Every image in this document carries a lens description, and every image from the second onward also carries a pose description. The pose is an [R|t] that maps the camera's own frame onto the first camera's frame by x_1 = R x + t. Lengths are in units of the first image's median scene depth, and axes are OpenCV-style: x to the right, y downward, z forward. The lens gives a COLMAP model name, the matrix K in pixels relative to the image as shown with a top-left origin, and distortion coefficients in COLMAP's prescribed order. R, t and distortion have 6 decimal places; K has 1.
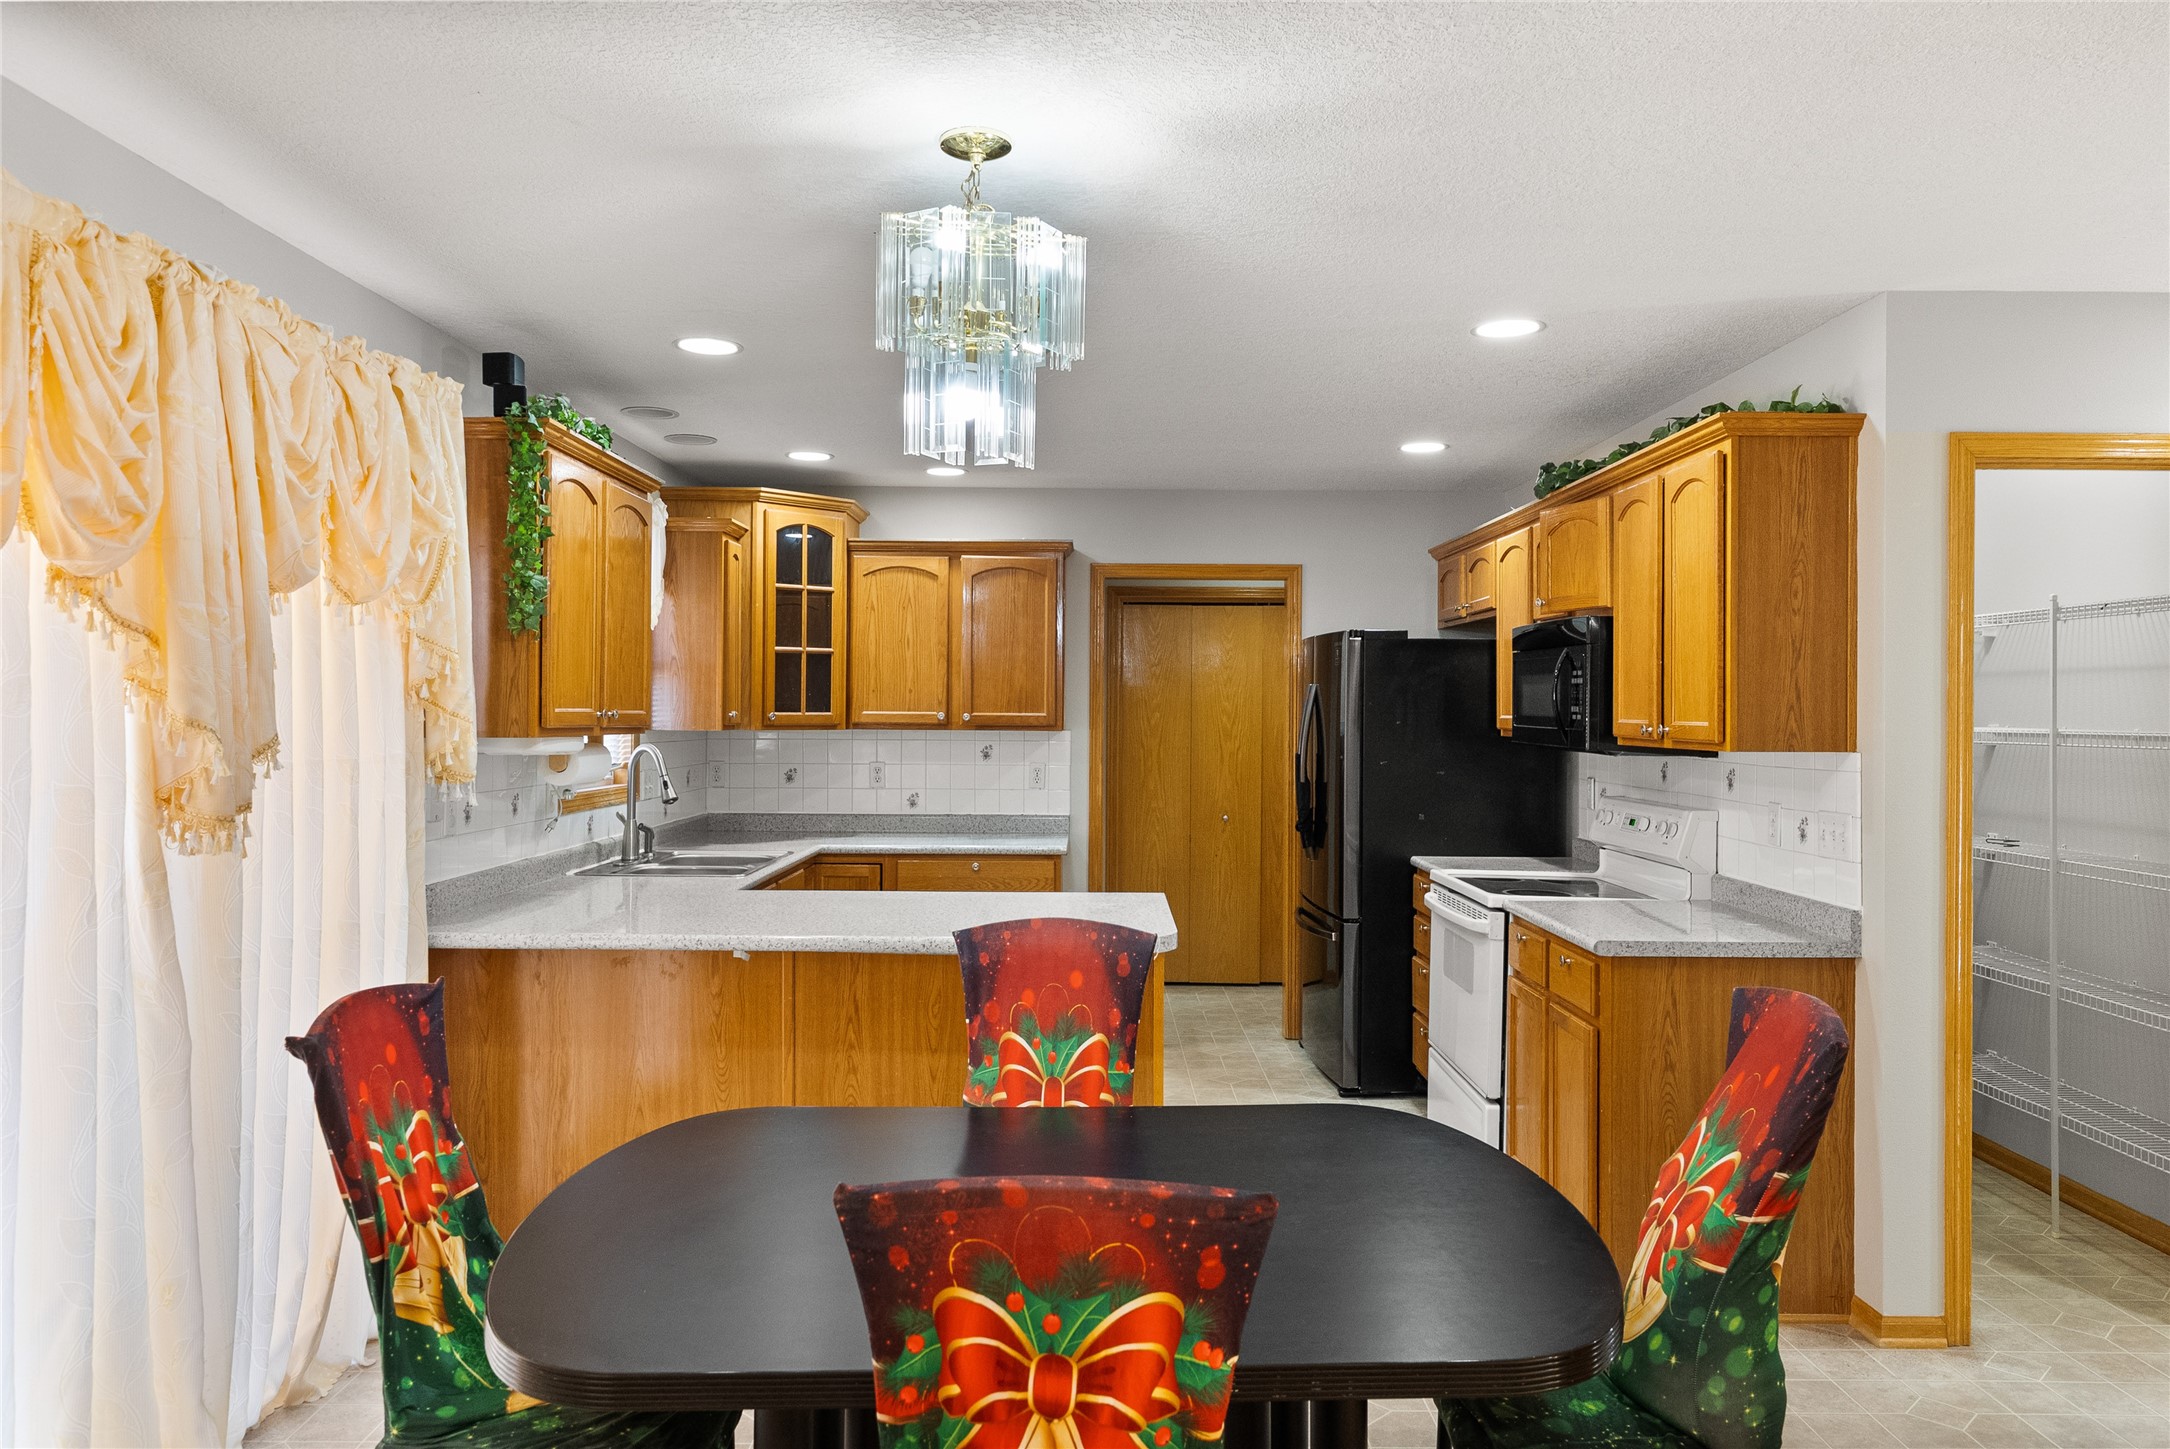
lens RADIAL K [[1461.3, 0, 1091.8], [0, 1461.3, 705.9], [0, 0, 1]] dist [0.006653, 0.002813]
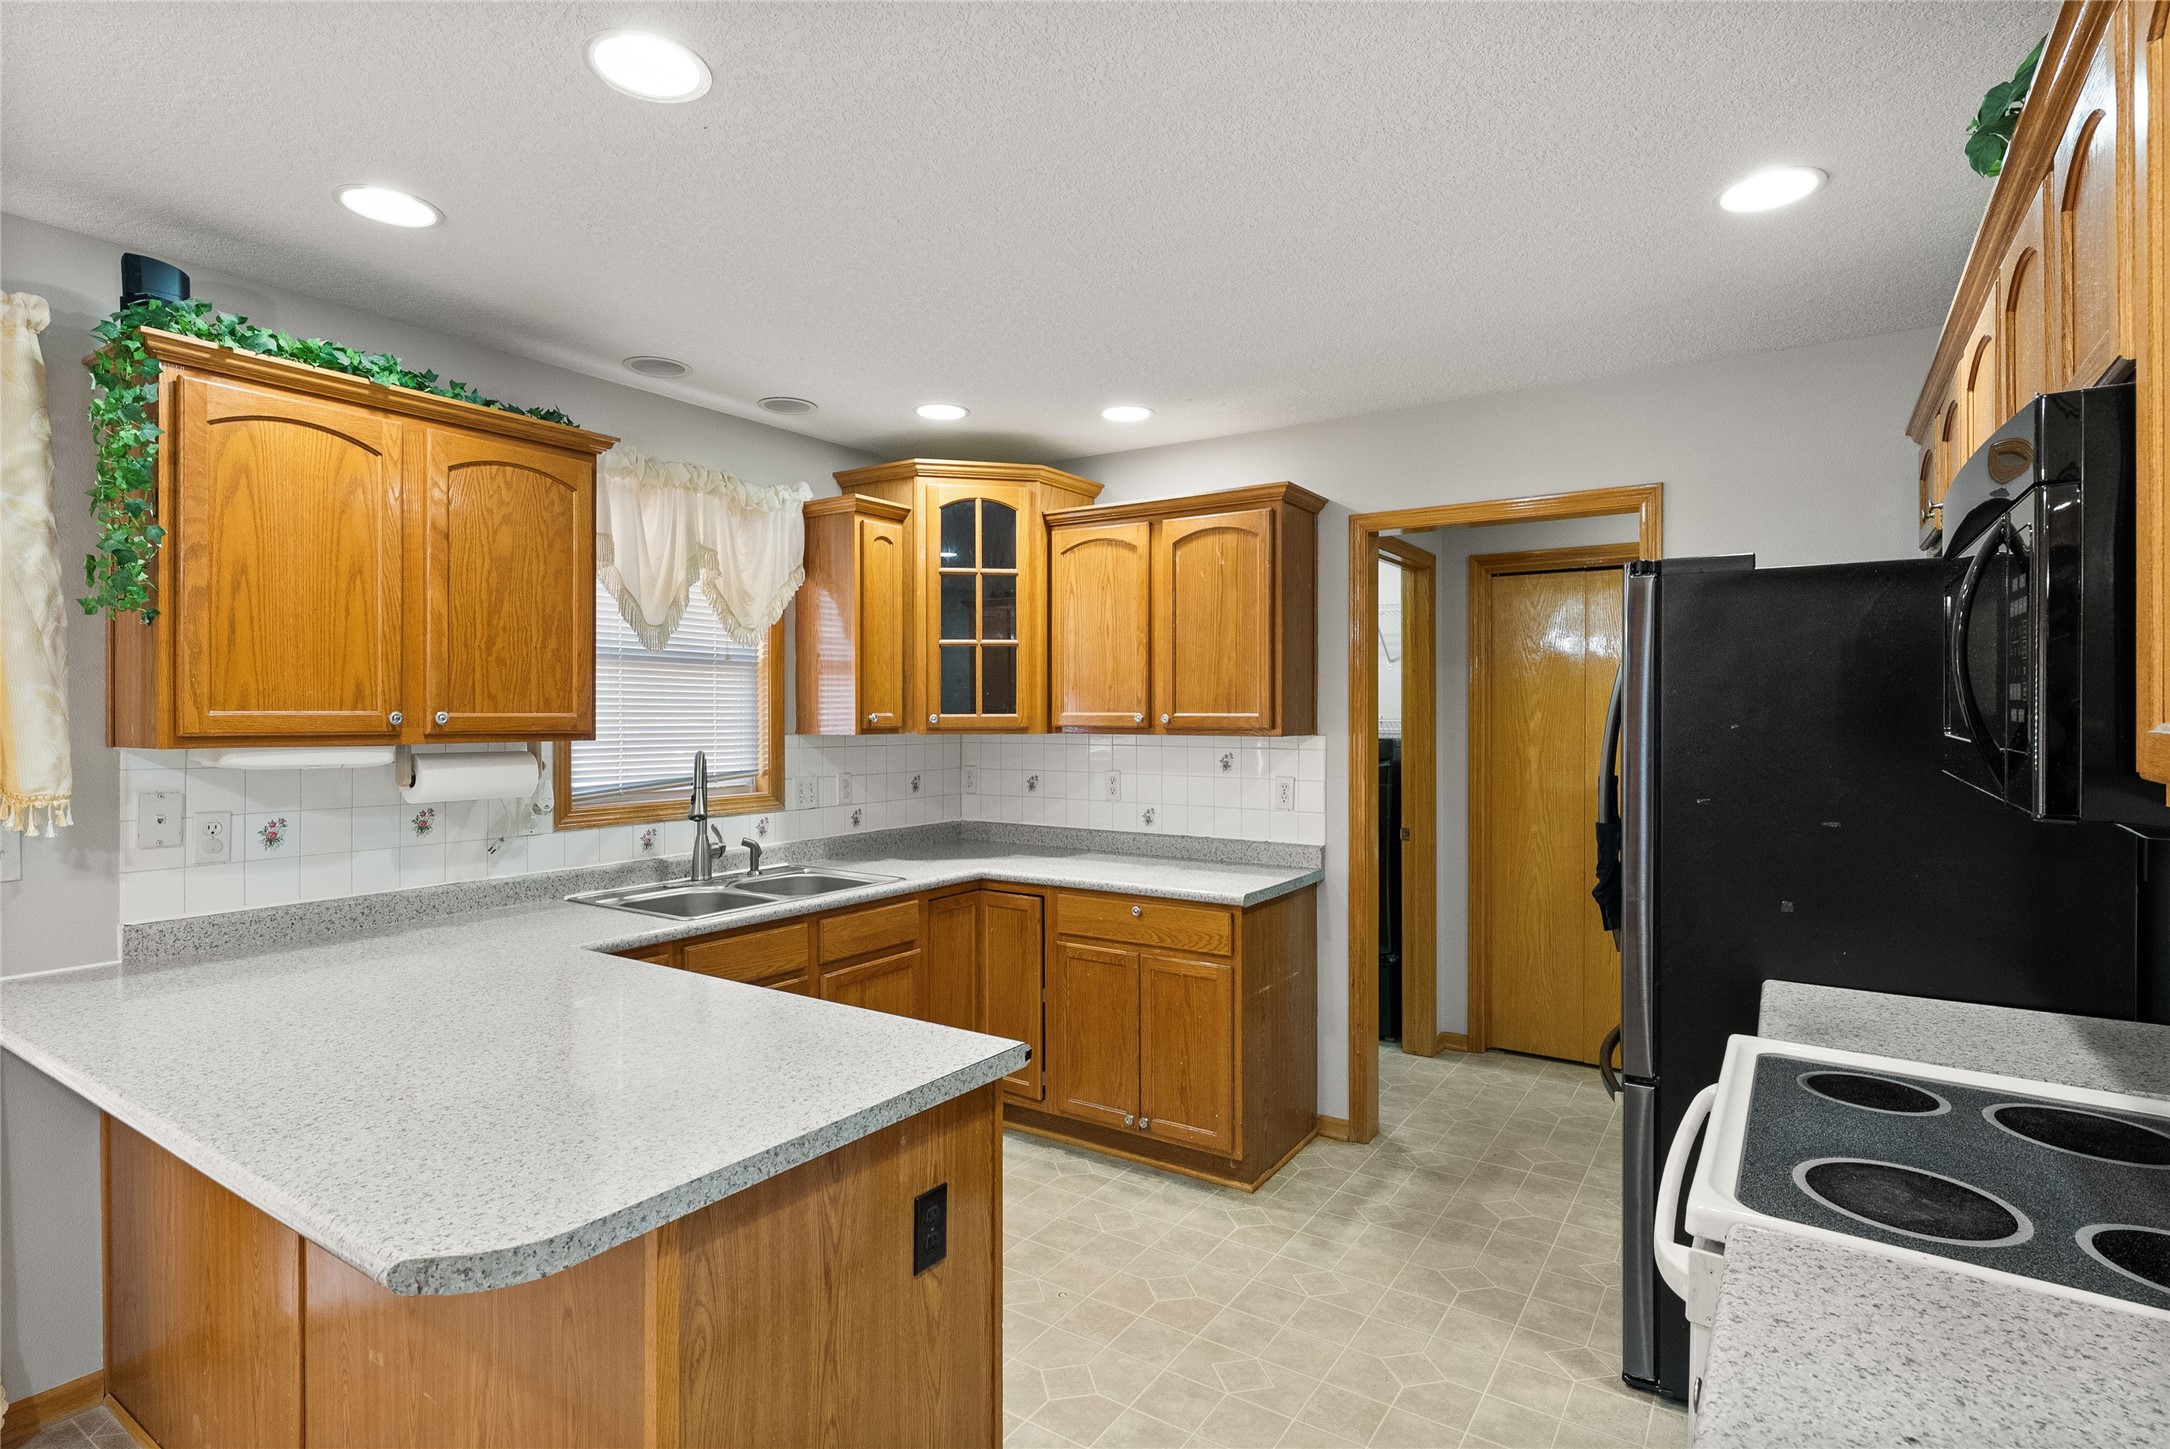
lens RADIAL K [[1082.0, 0, 1088.4], [0, 1082.0, 719.6], [0, 0, 1]] dist [0.003062, 0.000284]
pose [[0.833181, -0.002325, -0.552996, 0.212653], [0.007520, 0.999946, 0.007126, 0.003545], [0.552950, -0.010096, 0.833154, 0.492752]]
